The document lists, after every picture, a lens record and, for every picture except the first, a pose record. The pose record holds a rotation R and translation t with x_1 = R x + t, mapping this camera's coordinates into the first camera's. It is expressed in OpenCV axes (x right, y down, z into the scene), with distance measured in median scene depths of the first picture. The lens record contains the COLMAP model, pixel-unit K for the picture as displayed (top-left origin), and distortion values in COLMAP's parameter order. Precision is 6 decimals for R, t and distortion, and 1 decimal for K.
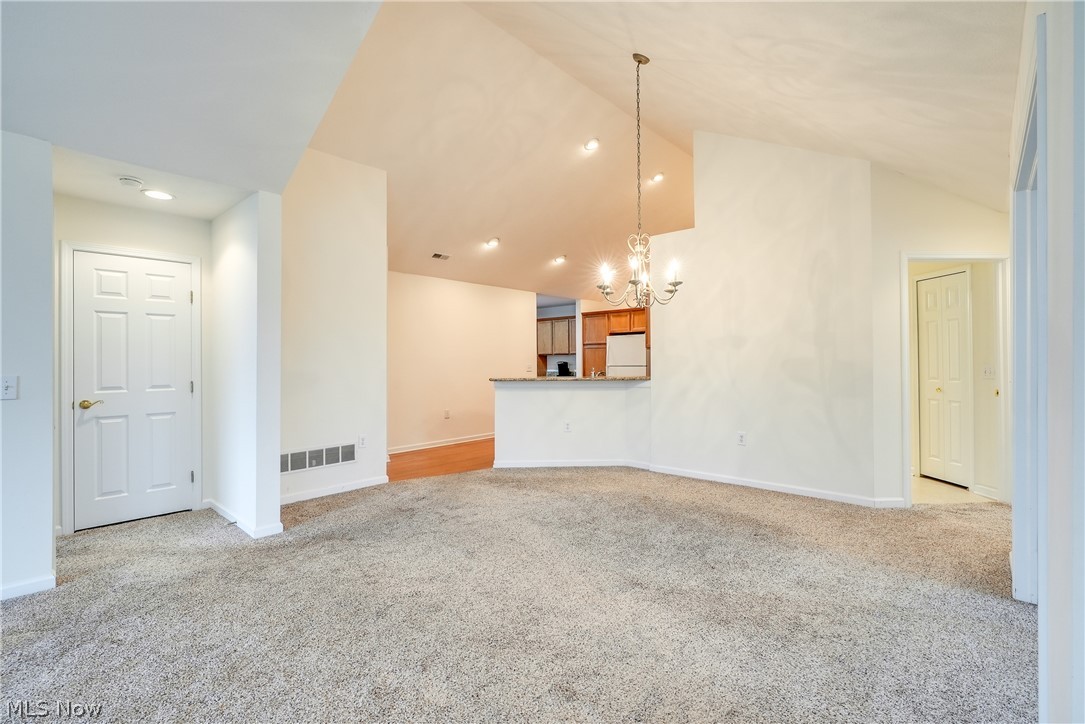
lens RADIAL K [[493.8, 0, 542.5], [0, 493.8, 362.0], [0, 0, 1]] dist [0.000378, -0.000071]
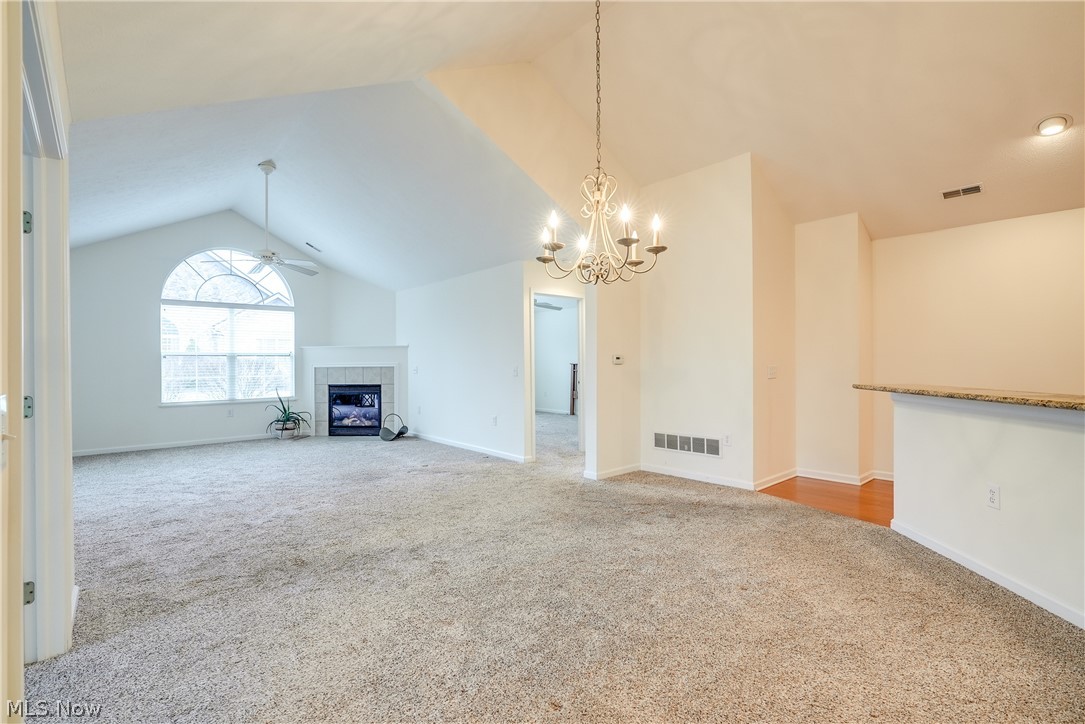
lens RADIAL K [[493.8, 0, 542.5], [0, 493.8, 362.0], [0, 0, 1]] dist [0.000378, -0.000071]
pose [[-0.116276, 0.004708, -0.993206, 0.691353], [0.003938, 0.999983, 0.004279, -0.000905], [0.993209, -0.003414, -0.116293, 0.774918]]
